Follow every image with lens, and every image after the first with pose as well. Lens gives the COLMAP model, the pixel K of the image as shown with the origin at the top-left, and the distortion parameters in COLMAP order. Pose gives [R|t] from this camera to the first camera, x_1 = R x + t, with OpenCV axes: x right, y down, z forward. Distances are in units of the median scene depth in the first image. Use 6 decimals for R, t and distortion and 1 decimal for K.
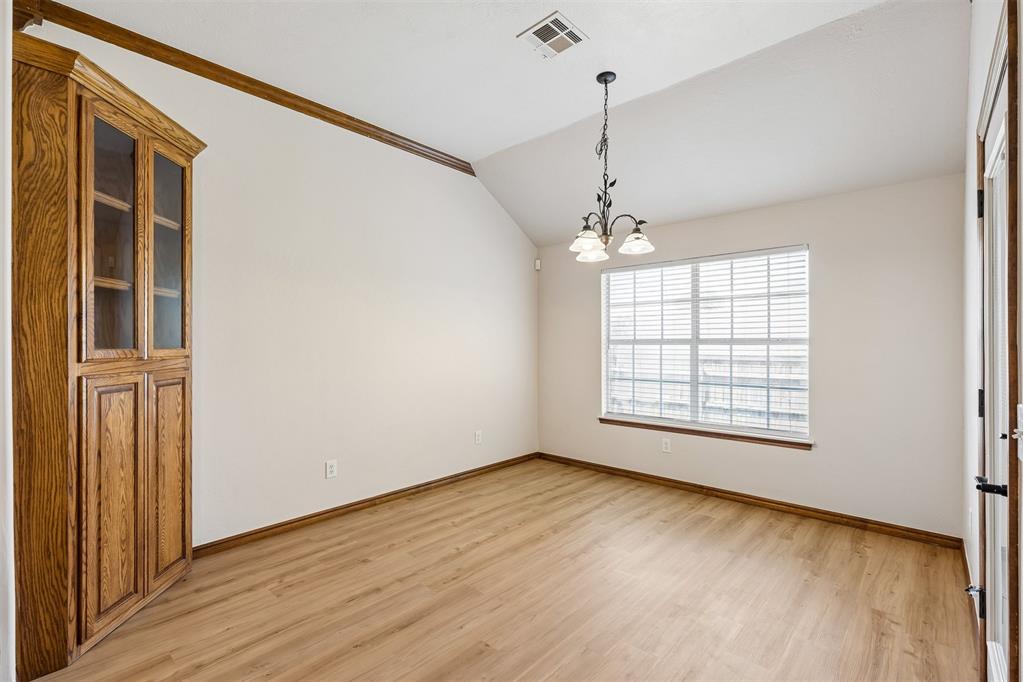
lens RADIAL K [[460.5, 0, 511.5], [0, 460.5, 341.0], [0, 0, 1]] dist [0.001791, 0.000209]
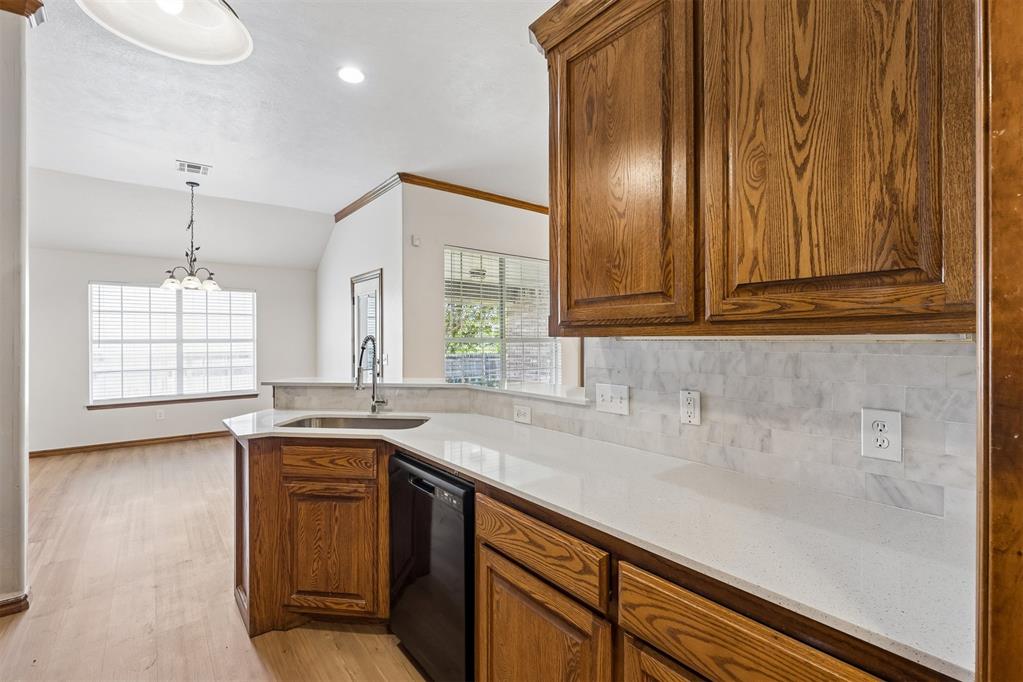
lens RADIAL K [[460.5, 0, 511.5], [0, 460.5, 341.0], [0, 0, 1]] dist [0.001791, 0.000209]
pose [[0.160766, -0.004162, 0.986984, -1.072115], [0.000341, 0.999991, 0.004162, -0.005570], [-0.986992, -0.000333, 0.160766, -0.354237]]
